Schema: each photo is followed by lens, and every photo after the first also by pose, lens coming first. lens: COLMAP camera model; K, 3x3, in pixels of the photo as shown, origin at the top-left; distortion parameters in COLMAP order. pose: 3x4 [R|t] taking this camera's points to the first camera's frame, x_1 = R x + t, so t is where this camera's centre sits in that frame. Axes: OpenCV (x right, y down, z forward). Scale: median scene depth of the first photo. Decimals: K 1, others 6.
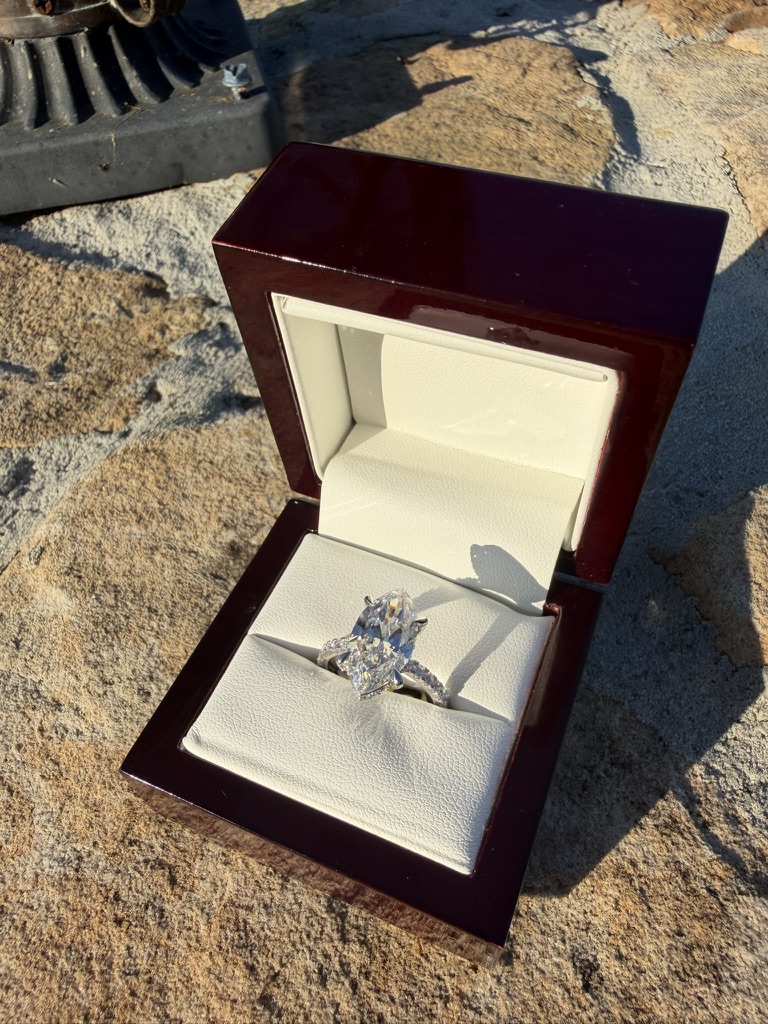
lens RADIAL K [[757.2, 0, 382.2], [0, 757.2, 505.2], [0, 0, 1]] dist [-0.007503, 0.009772]
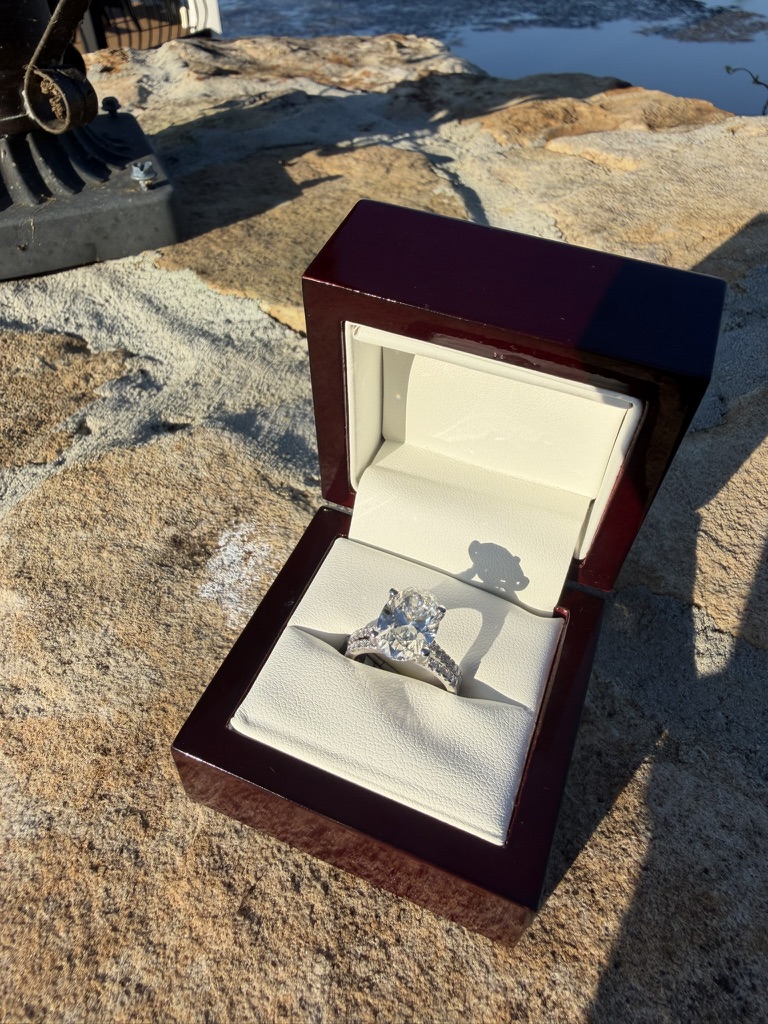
lens RADIAL K [[757.2, 0, 381.5], [0, 757.2, 443.8], [0, 0, 1]] dist [-0.007503, 0.009772]
pose [[0.986827, -0.064633, 0.148306, -0.042224], [0.092937, 0.976850, -0.192682, 0.123041], [-0.132419, 0.203927, 0.969989, -0.108284]]
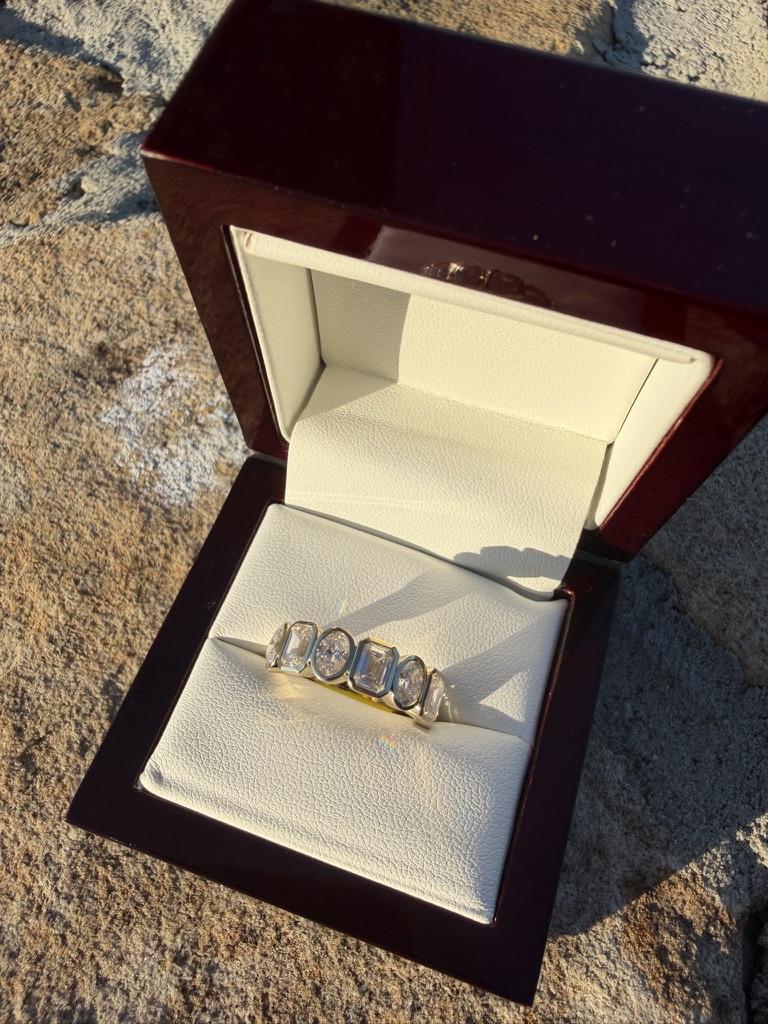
lens RADIAL K [[757.2, 0, 383.5], [0, 757.2, 509.2], [0, 0, 1]] dist [-0.007503, 0.009772]
pose [[0.989559, 0.128326, -0.065612, 0.195357], [-0.116008, 0.979320, 0.165753, 0.042554], [0.085526, -0.156411, 0.983982, 0.030939]]
